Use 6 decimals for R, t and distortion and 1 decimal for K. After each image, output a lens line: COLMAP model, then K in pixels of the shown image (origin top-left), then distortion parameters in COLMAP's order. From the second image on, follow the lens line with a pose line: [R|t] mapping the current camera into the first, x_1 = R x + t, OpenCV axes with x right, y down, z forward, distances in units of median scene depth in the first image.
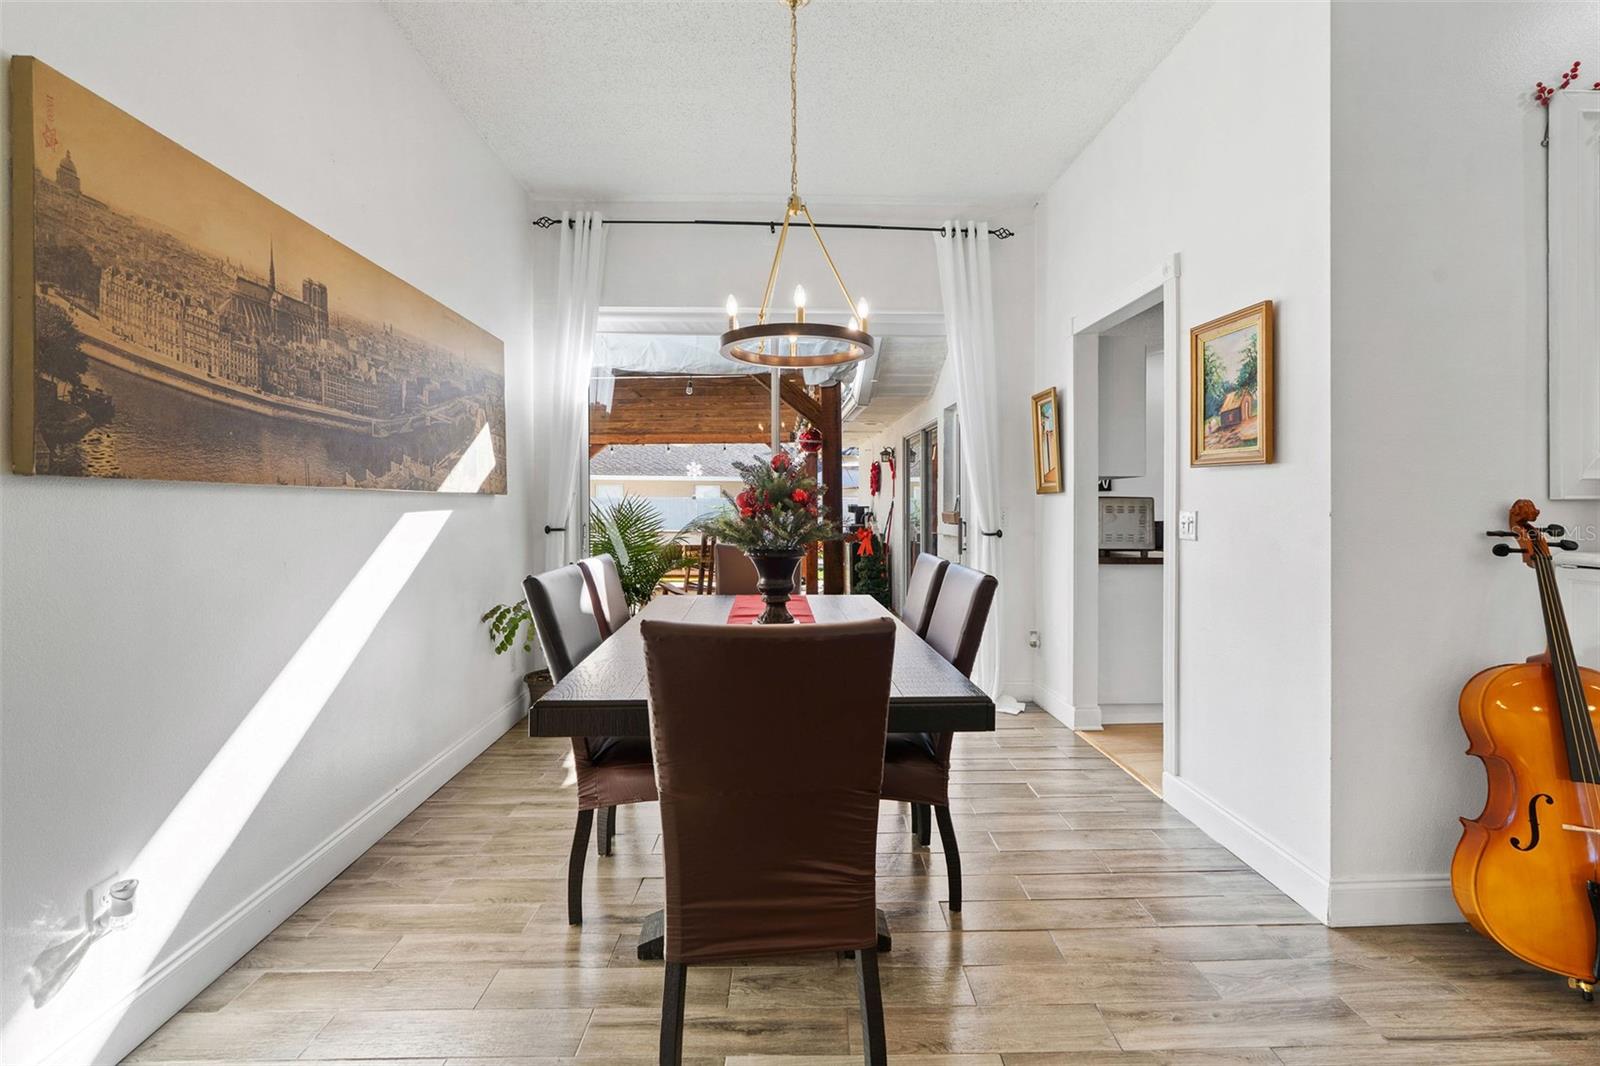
lens RADIAL K [[720.6, 0, 810.6], [0, 720.6, 515.0], [0, 0, 1]] dist [0.000005, -0.000097]
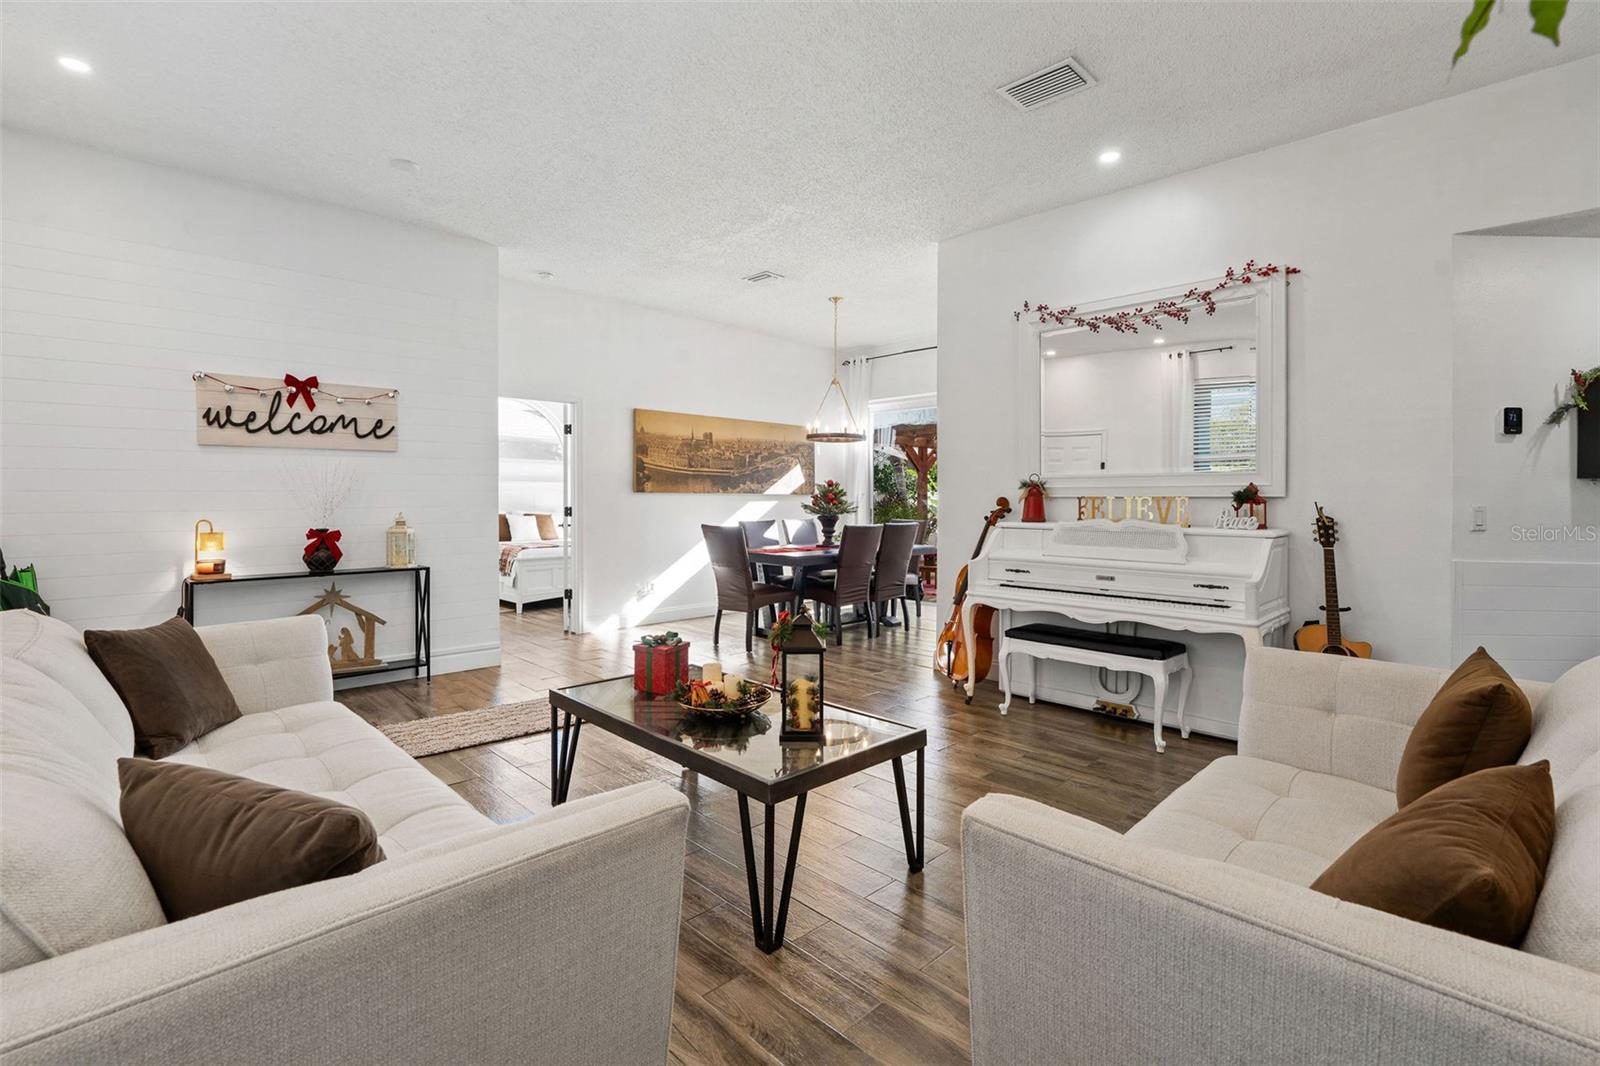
lens RADIAL K [[734.6, 0, 806.6], [0, 734.6, 501.9], [0, 0, 1]] dist [-0.002681, 0.000261]
pose [[0.664378, 0.004634, -0.747383, 1.490086], [-0.014698, 0.999868, -0.006867, 0.011964], [0.747252, 0.015547, 0.664358, -0.635013]]
